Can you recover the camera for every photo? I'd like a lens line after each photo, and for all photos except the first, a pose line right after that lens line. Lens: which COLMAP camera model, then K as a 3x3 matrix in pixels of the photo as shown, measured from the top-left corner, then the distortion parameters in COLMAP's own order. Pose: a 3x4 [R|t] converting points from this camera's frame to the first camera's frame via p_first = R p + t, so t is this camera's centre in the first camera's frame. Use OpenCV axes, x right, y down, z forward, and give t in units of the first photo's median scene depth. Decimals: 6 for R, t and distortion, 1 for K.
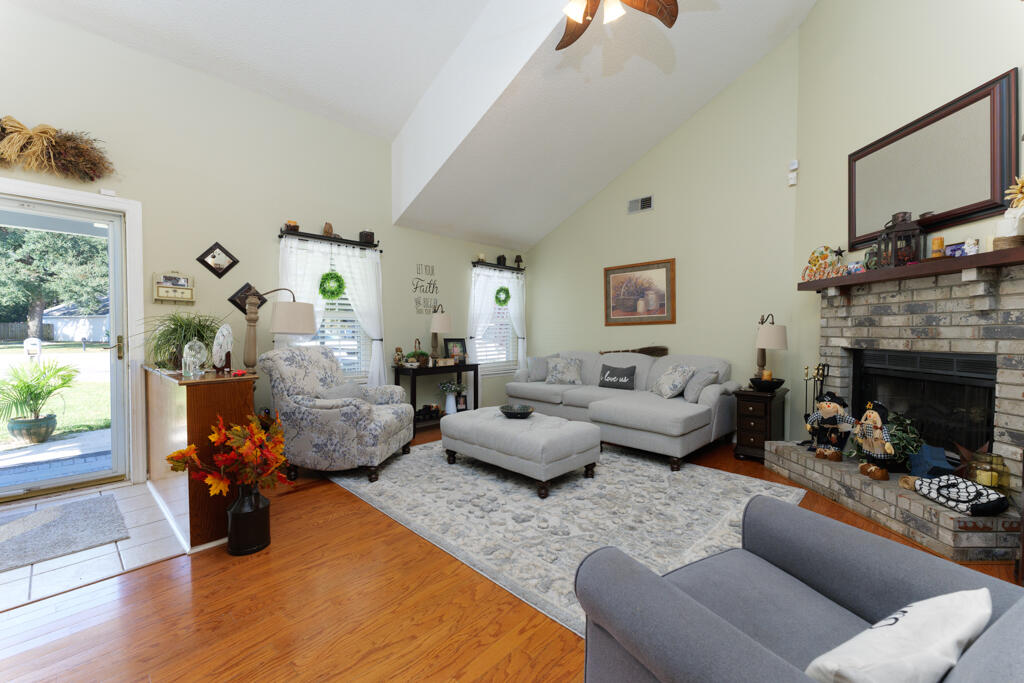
lens RADIAL K [[418.3, 0, 509.6], [0, 418.3, 339.9], [0, 0, 1]] dist [0.004508, 0.000555]
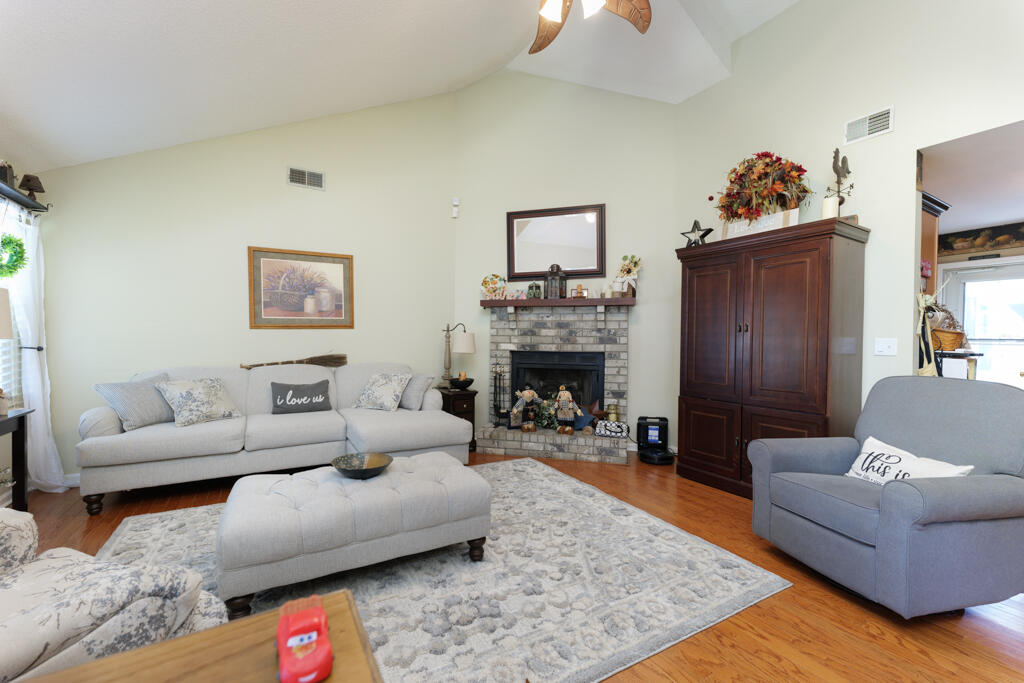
lens RADIAL K [[418.3, 0, 508.5], [0, 418.3, 339.1], [0, 0, 1]] dist [0.004508, 0.000555]
pose [[0.272641, 0.001013, 0.962115, -0.579605], [0.009407, 0.999949, -0.003718, -0.015470], [-0.962070, 0.010064, 0.272617, 0.678321]]
